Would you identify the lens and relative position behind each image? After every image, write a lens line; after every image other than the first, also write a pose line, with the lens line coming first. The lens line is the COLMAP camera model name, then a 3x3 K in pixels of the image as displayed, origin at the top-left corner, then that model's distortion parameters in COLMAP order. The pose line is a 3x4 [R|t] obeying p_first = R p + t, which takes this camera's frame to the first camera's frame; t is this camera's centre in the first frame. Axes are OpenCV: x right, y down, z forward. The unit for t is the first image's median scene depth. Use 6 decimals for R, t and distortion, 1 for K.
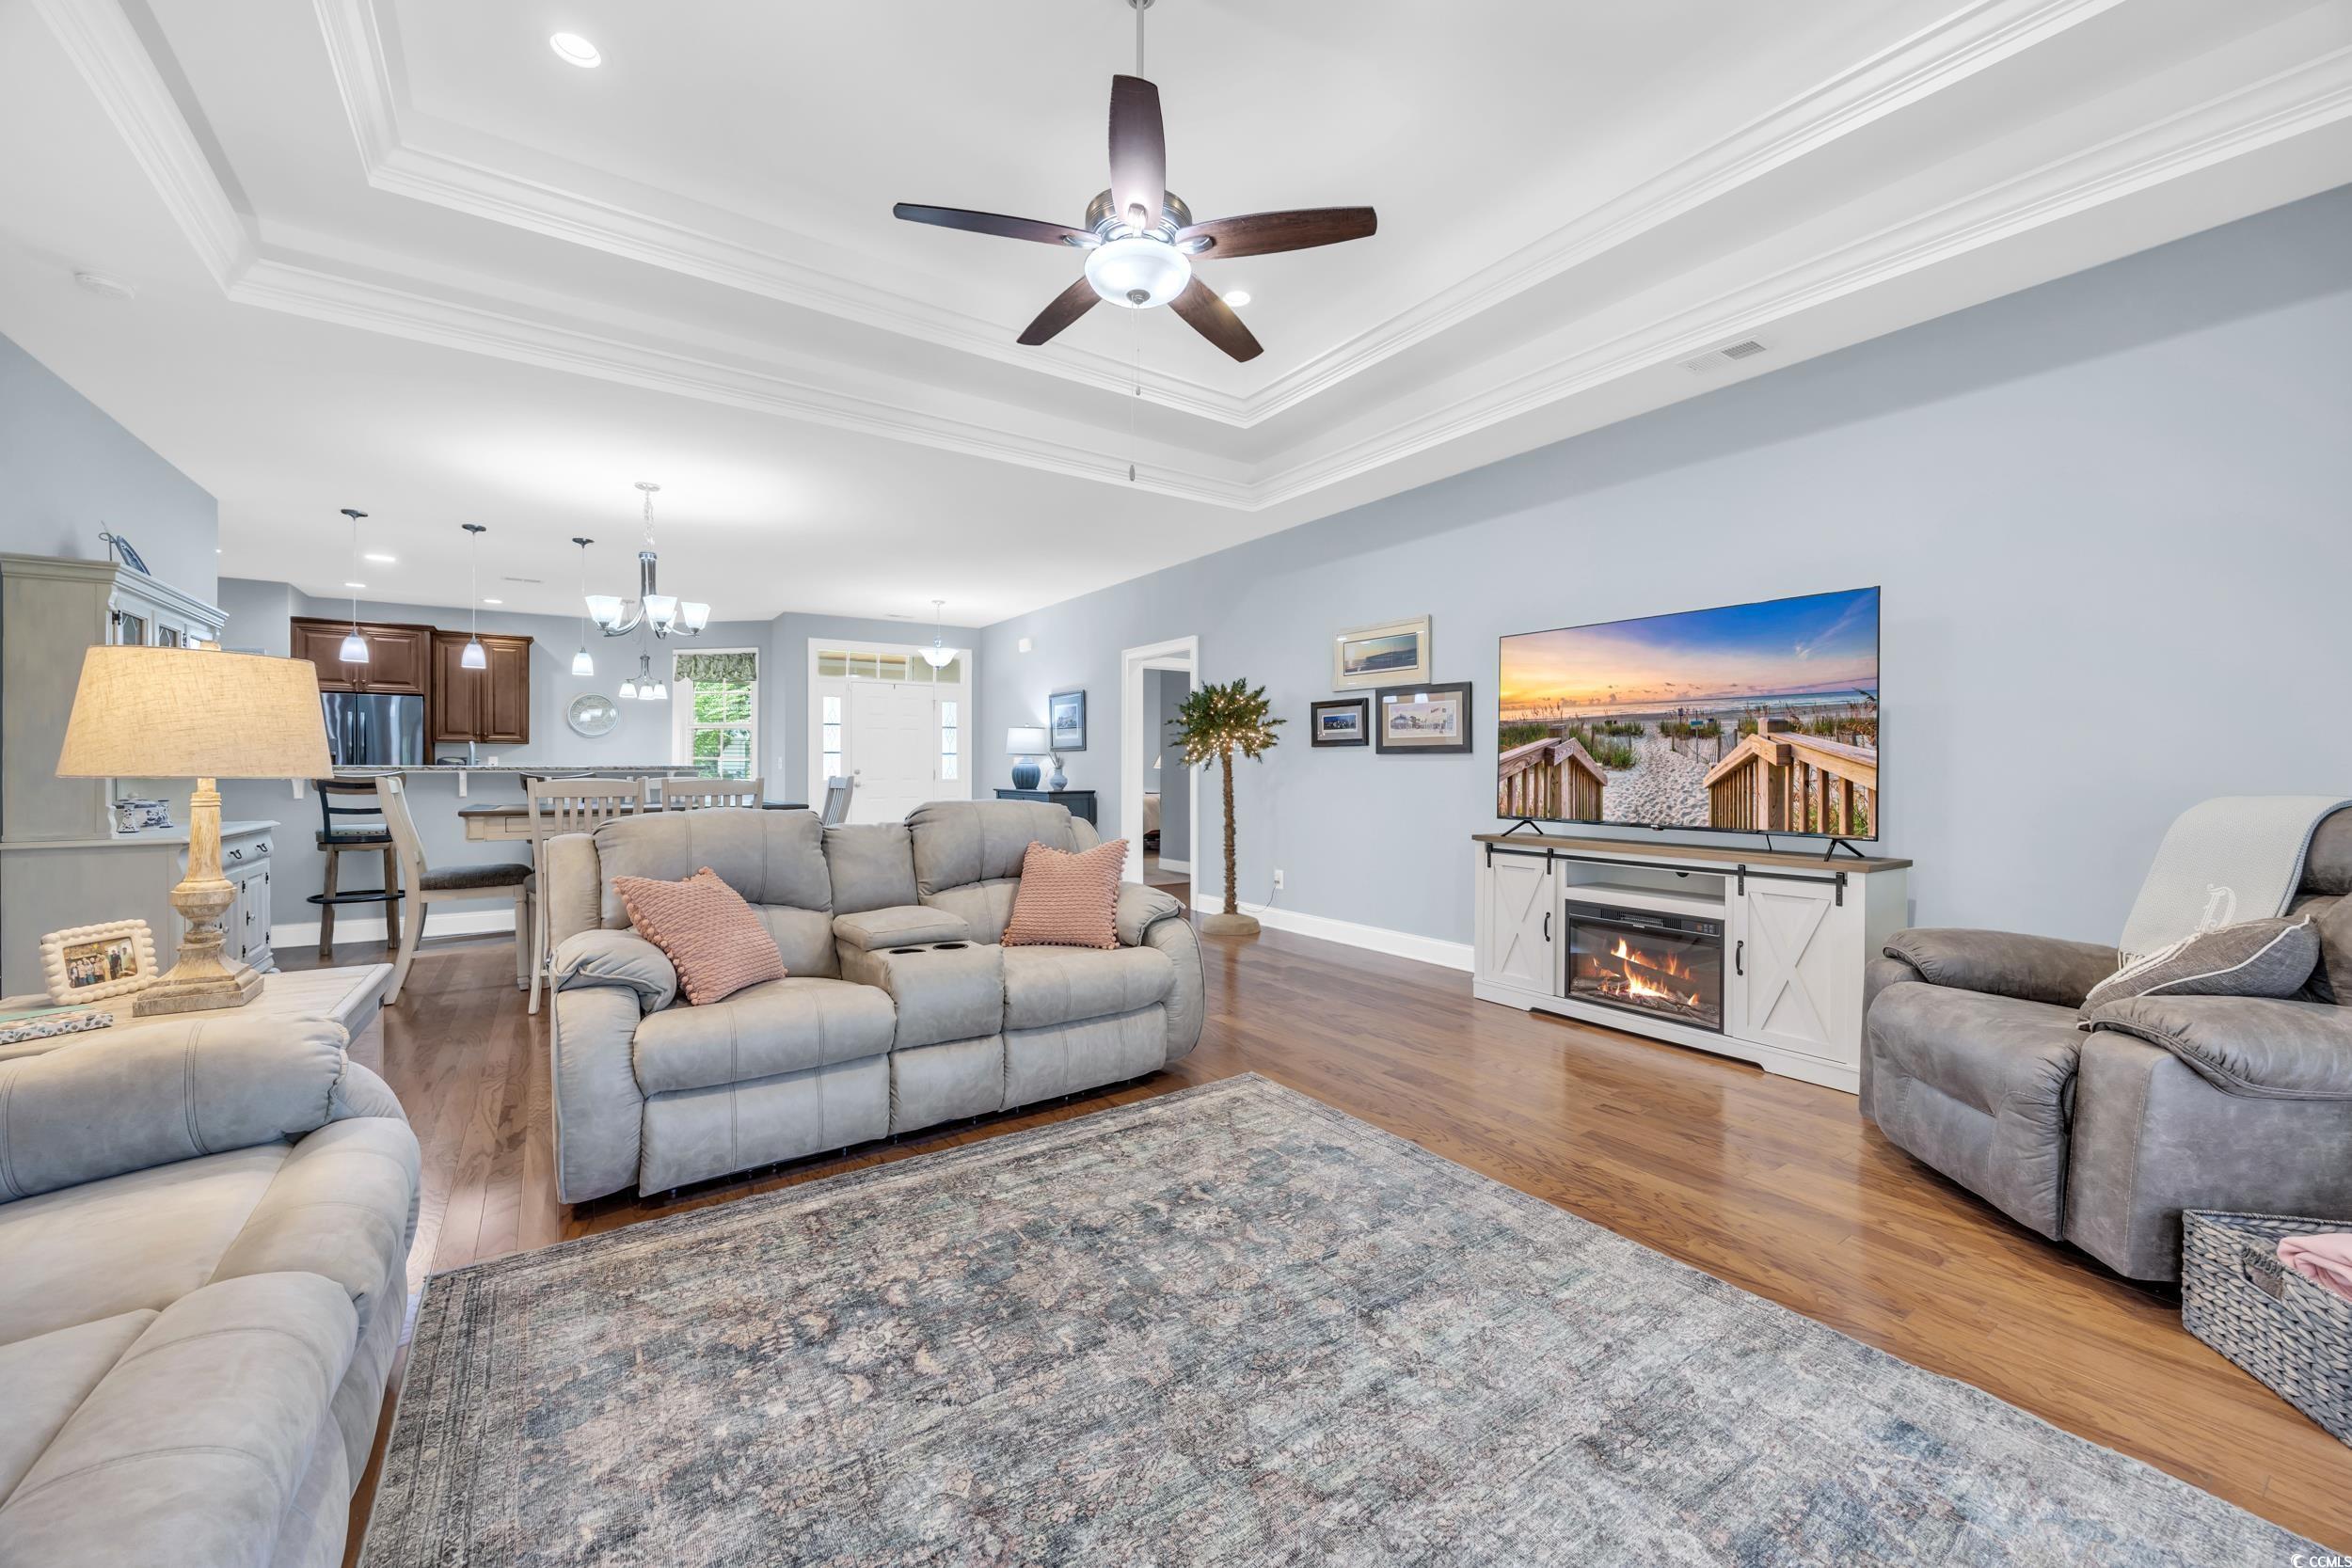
lens RADIAL K [[905.4, 0, 1195.8], [0, 905.4, 767.3], [0, 0, 1]] dist [-0.003415, 0.000333]
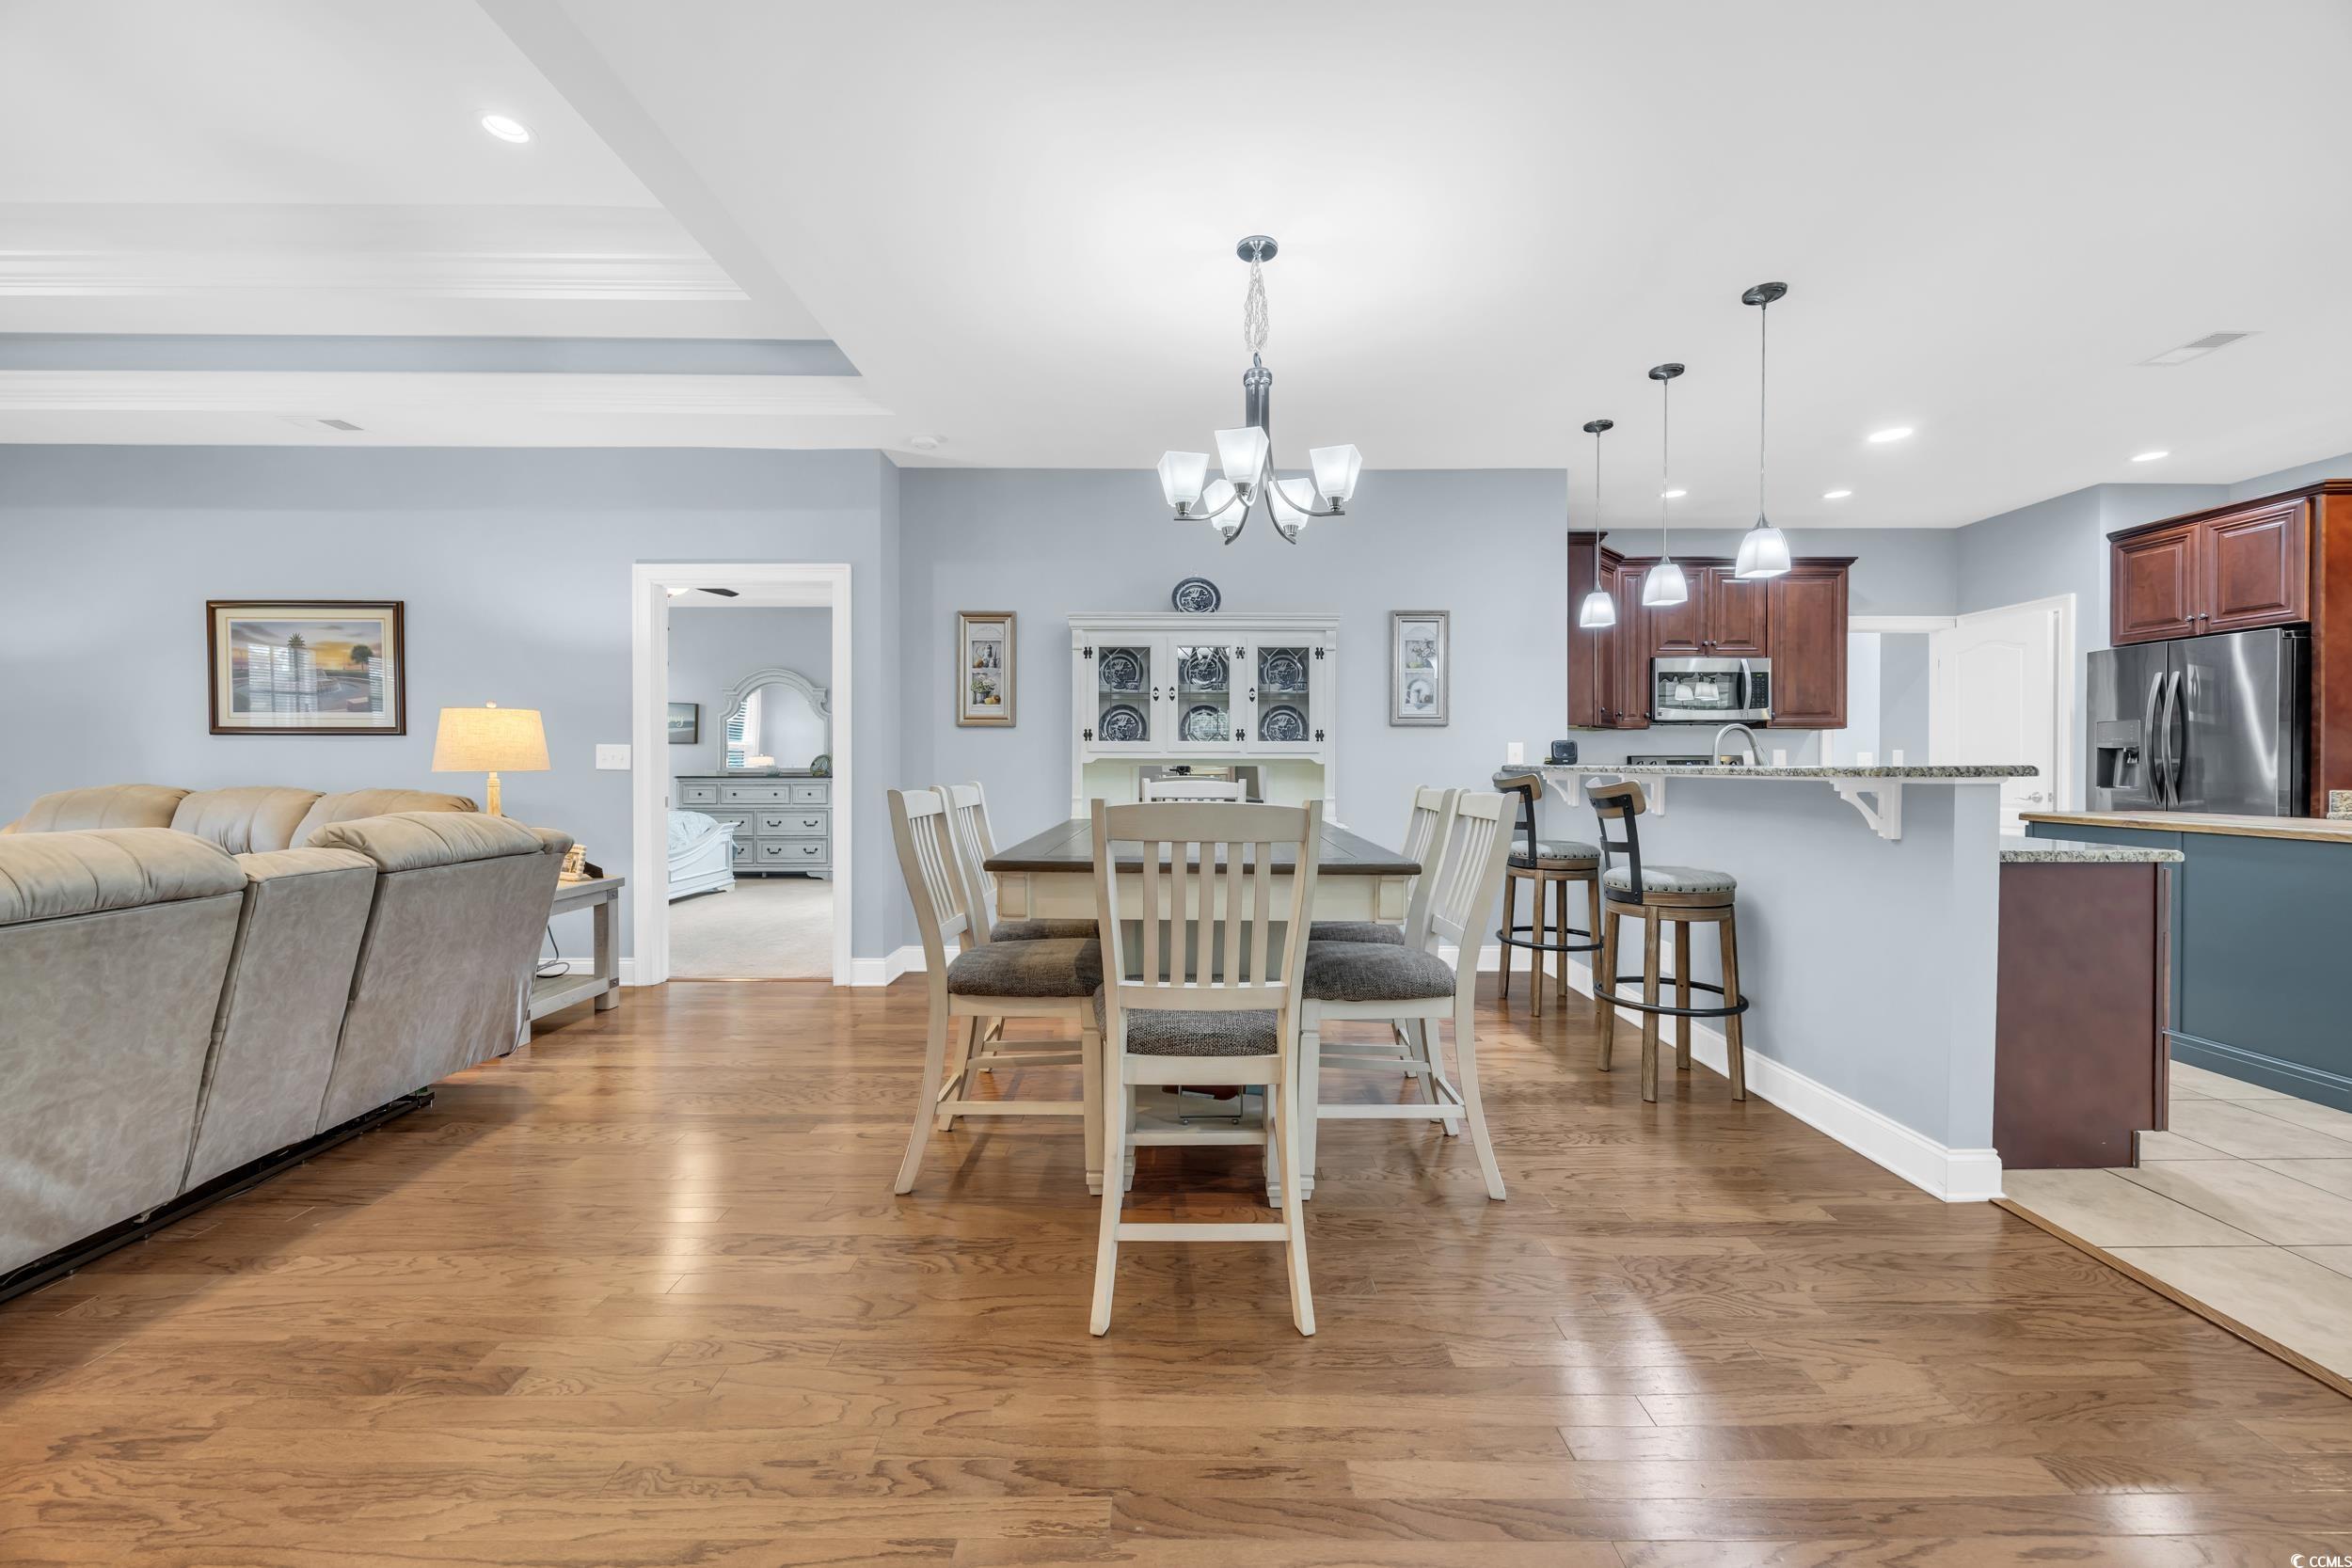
lens RADIAL K [[905.4, 0, 1185.9], [0, 905.4, 771.0], [0, 0, 1]] dist [-0.003415, 0.000333]
pose [[-0.579388, 0.004549, -0.815039, -0.133368], [0.000349, 0.999986, 0.005334, -0.001073], [0.815052, 0.002806, -0.579382, 1.243822]]
